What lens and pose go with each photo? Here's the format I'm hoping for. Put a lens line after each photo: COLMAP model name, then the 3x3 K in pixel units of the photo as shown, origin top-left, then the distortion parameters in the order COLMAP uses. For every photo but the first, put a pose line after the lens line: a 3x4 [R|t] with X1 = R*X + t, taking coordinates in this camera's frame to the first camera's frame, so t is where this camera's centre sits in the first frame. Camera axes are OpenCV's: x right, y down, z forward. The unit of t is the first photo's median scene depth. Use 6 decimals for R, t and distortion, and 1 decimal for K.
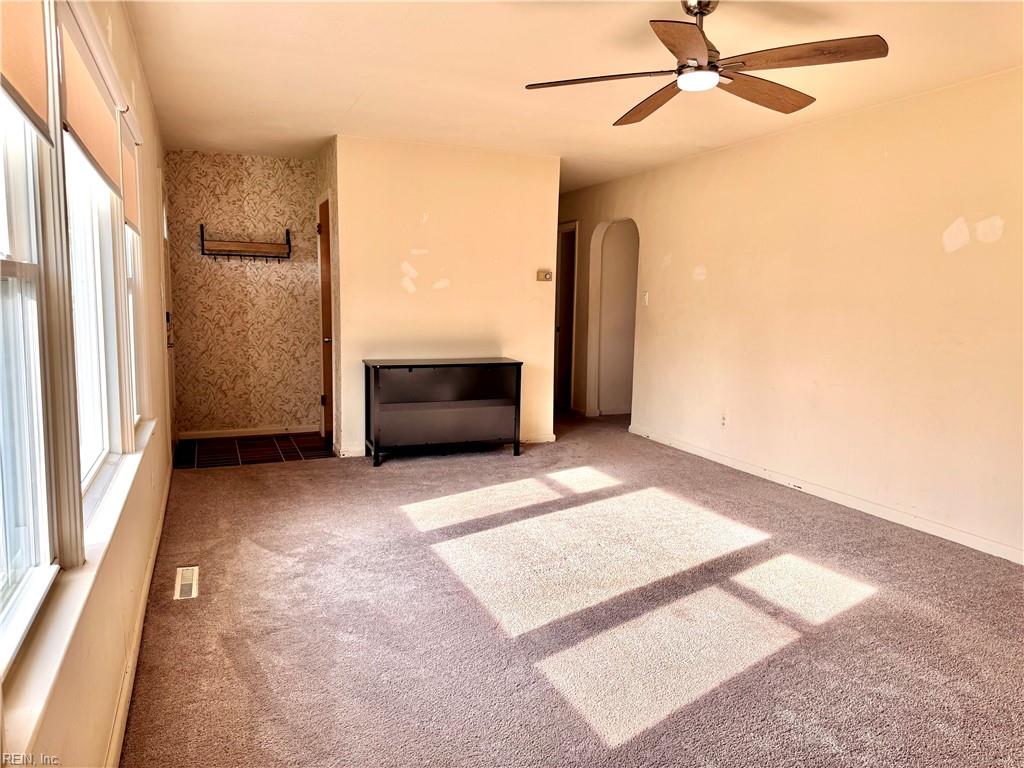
lens RADIAL K [[685.5, 0, 519.7], [0, 685.5, 385.3], [0, 0, 1]] dist [0.017363, -0.011045]
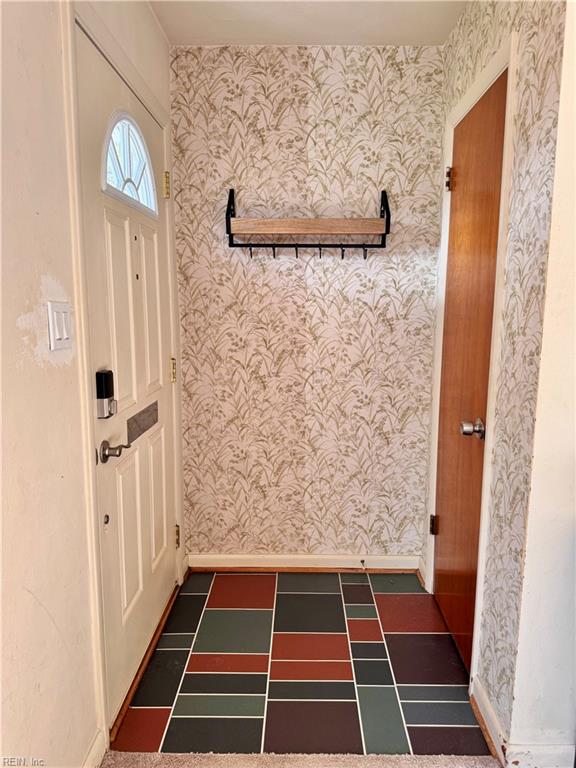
lens RADIAL K [[514.2, 0, 286.6], [0, 514.2, 386.1], [0, 0, 1]] dist [0.017363, -0.011045]
pose [[0.901269, 0.050521, -0.430304, -0.231869], [-0.042079, 0.998690, 0.029120, -0.090323], [0.431212, -0.008138, 0.902214, 0.624692]]
